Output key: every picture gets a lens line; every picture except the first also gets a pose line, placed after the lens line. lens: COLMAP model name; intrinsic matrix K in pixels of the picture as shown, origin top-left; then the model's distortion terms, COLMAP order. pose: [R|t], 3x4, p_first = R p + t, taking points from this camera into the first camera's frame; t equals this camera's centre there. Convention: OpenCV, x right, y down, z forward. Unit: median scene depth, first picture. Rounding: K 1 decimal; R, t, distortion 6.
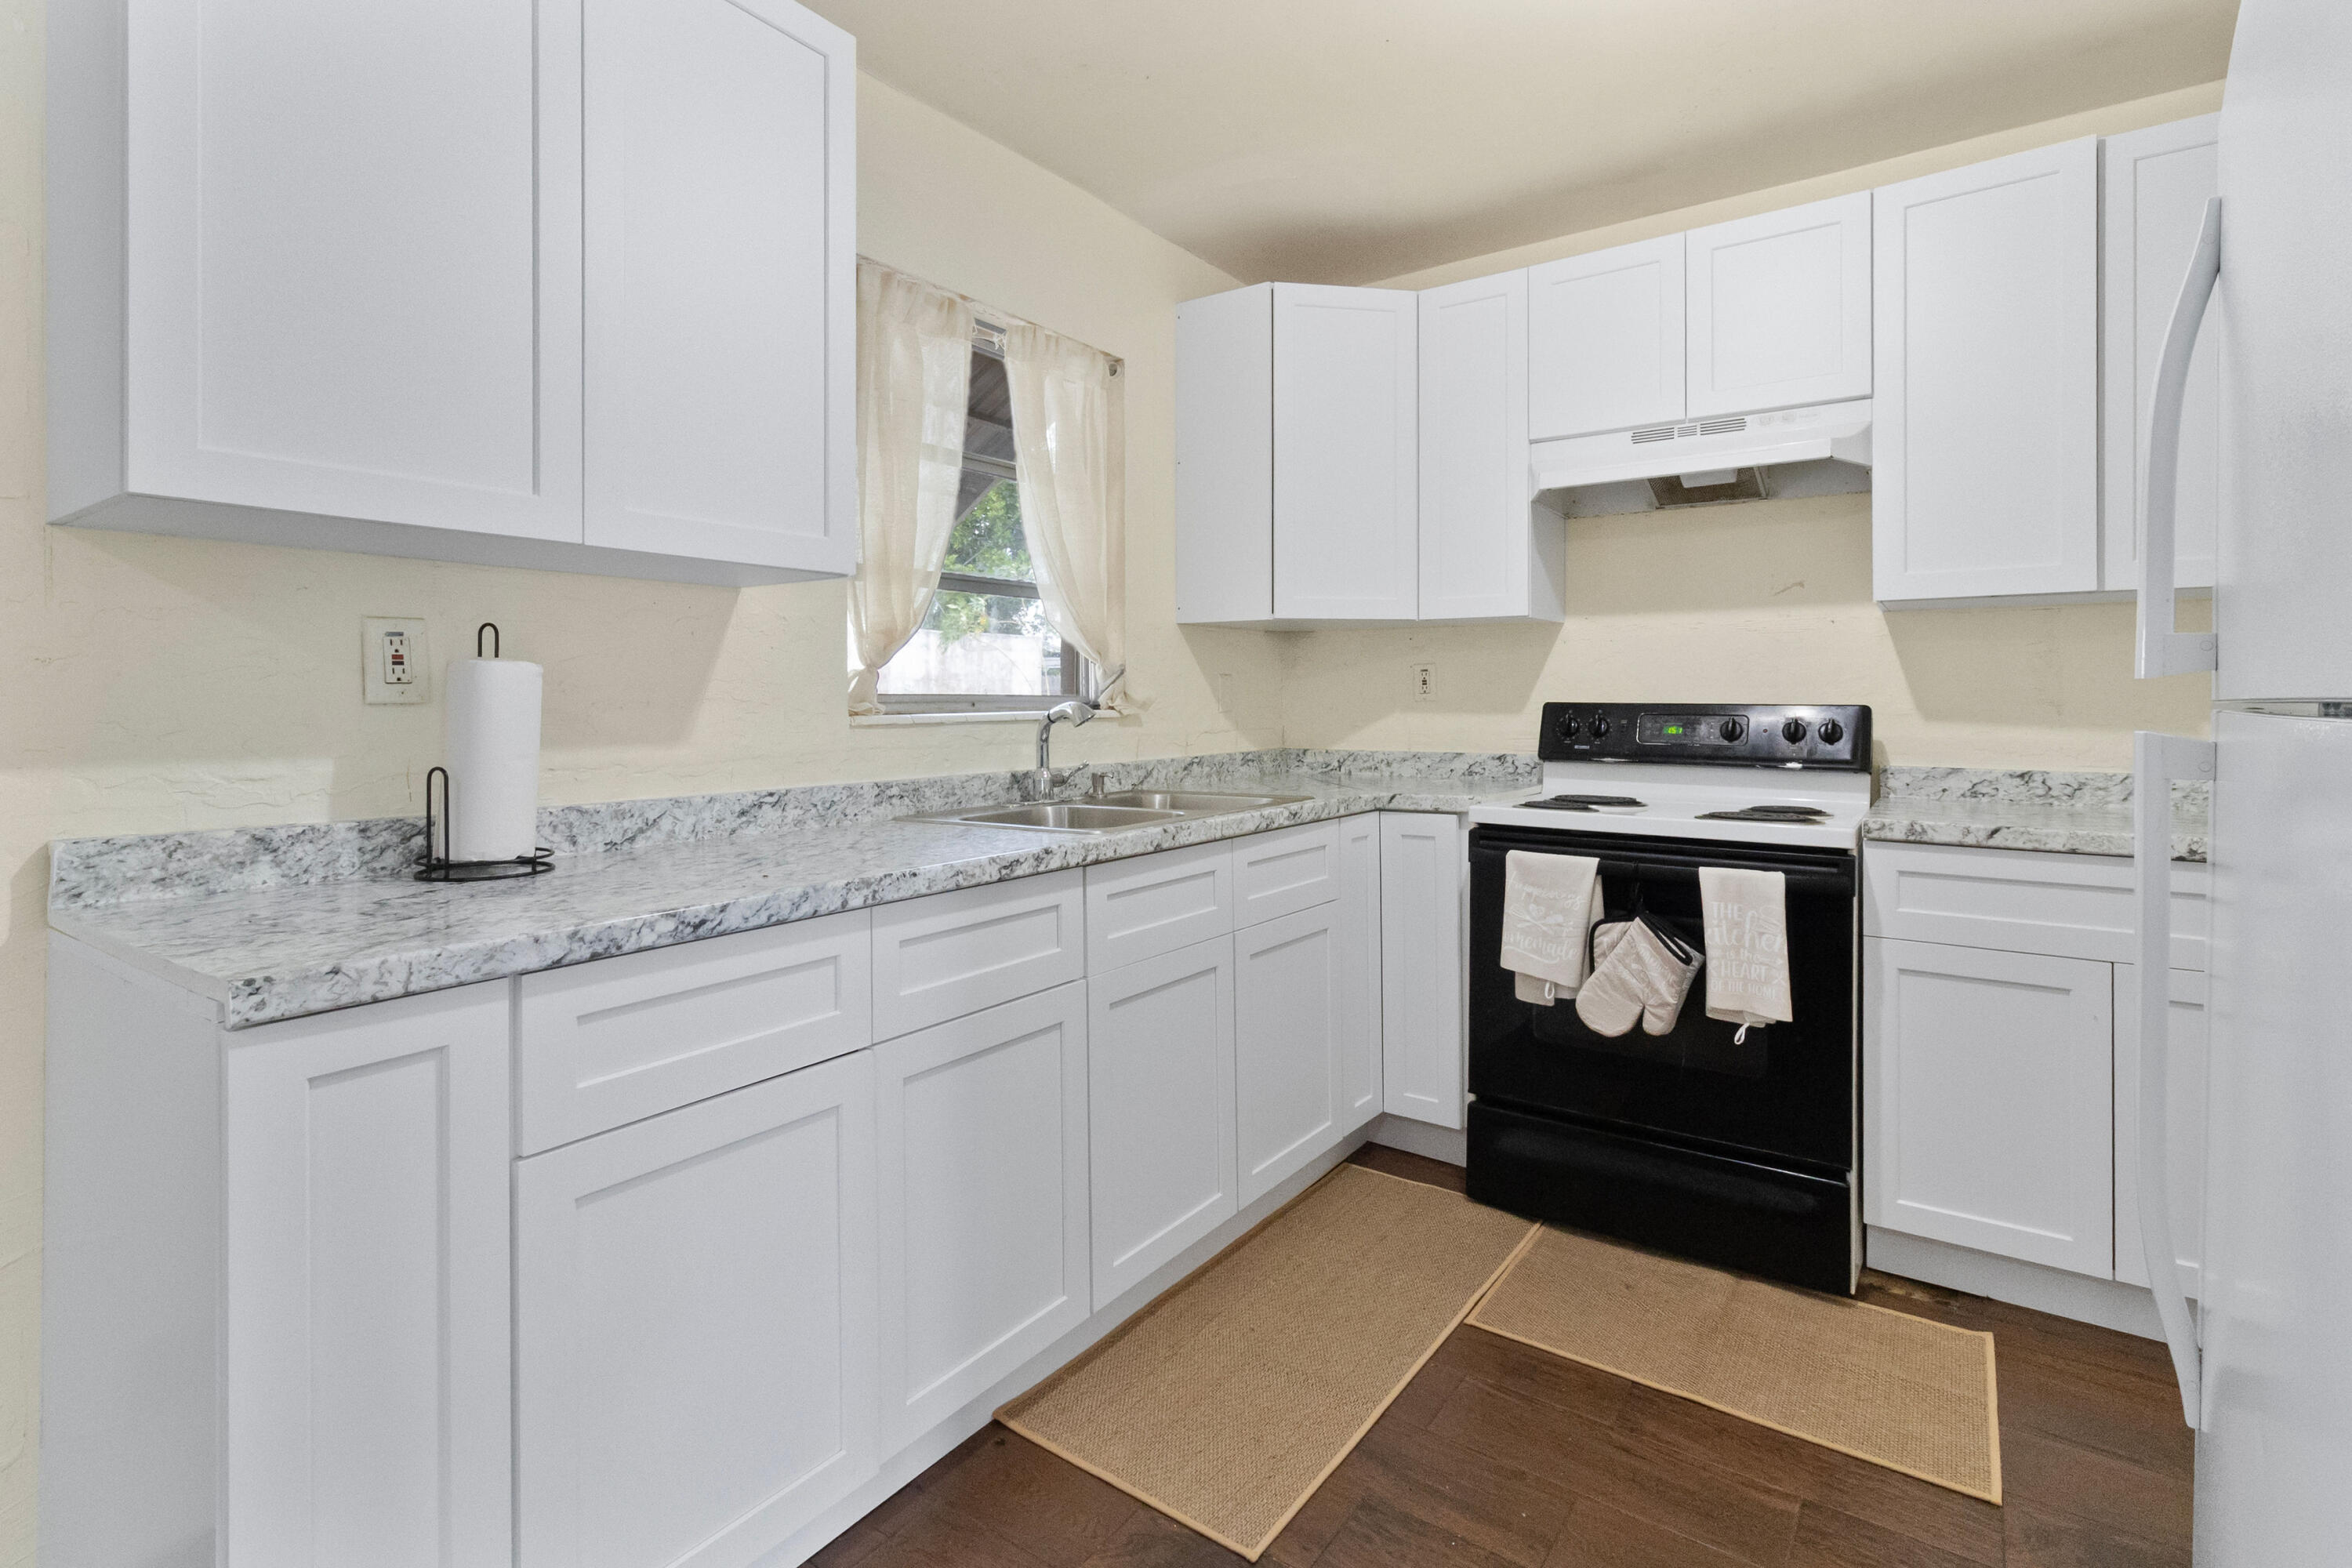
lens RADIAL K [[1096.0, 0, 1195.3], [0, 1096.0, 701.5], [0, 0, 1]] dist [-0.002813, -0.000020]
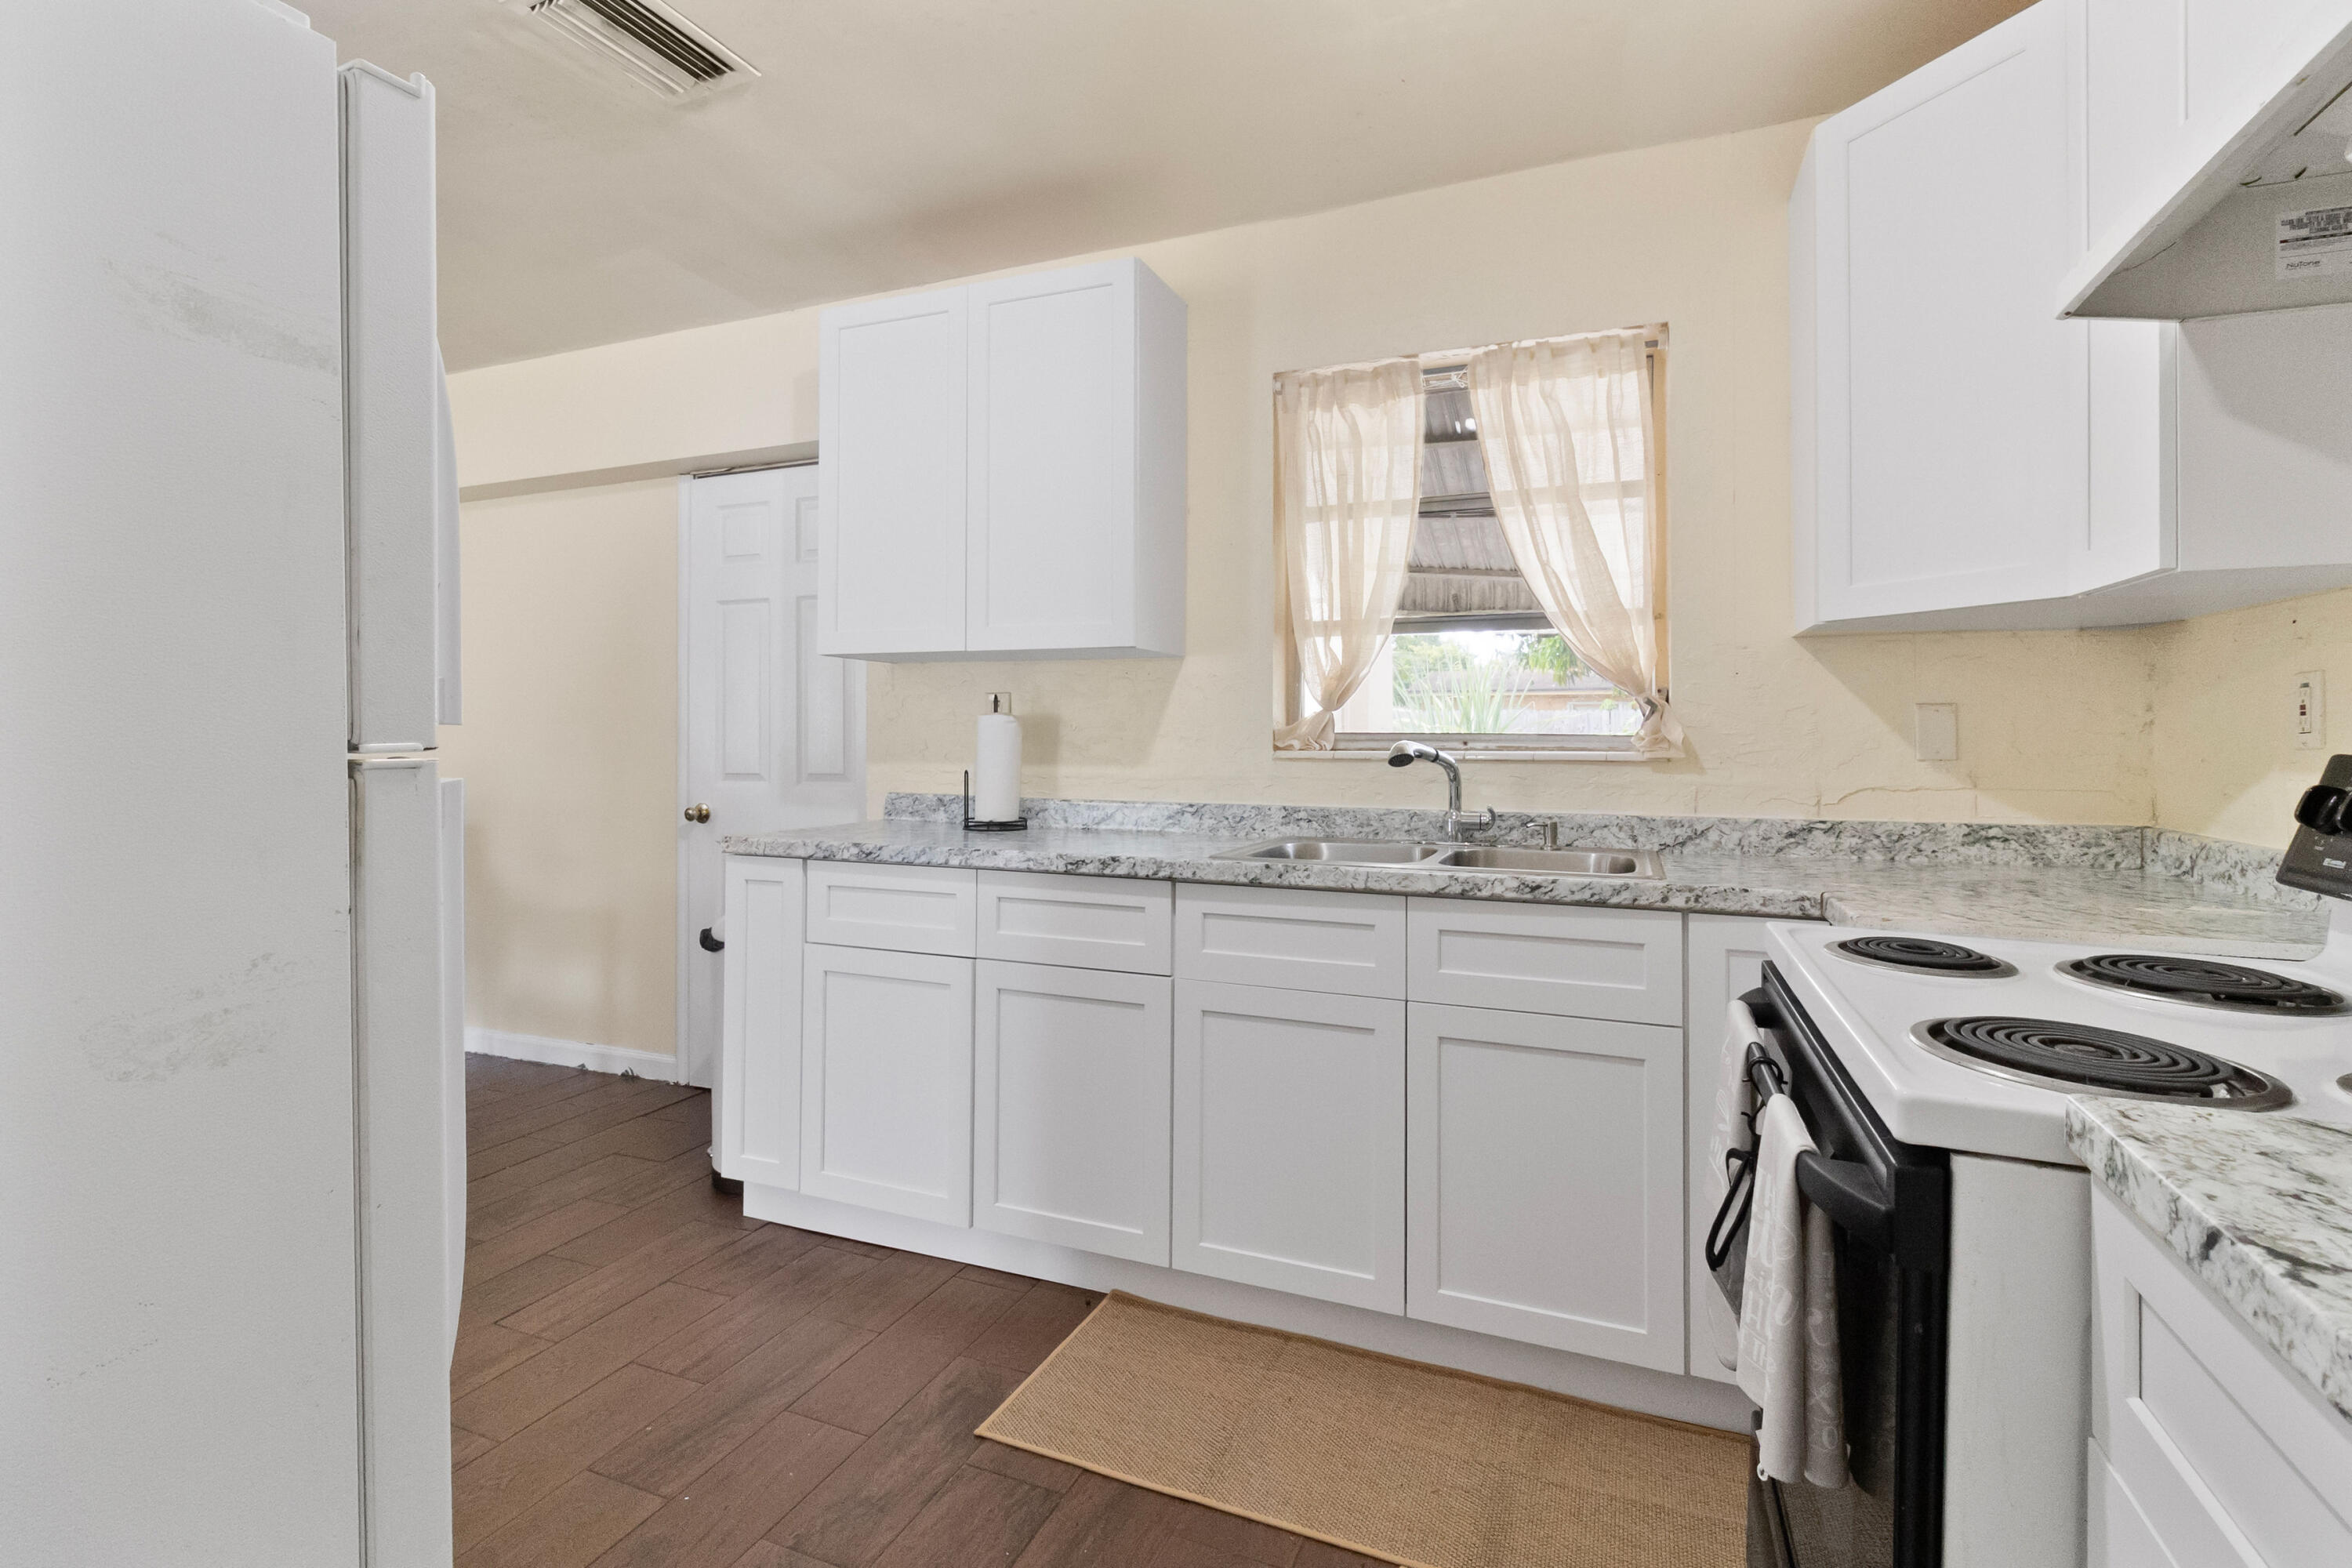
lens RADIAL K [[1096.0, 0, 1163.8], [0, 1096.0, 730.0], [0, 0, 1]] dist [-0.002813, -0.000020]
pose [[0.219365, 0.001831, -0.975641, 0.926116], [-0.005768, 0.999983, 0.000579, -0.010395], [0.975626, 0.005501, 0.219372, 0.655863]]
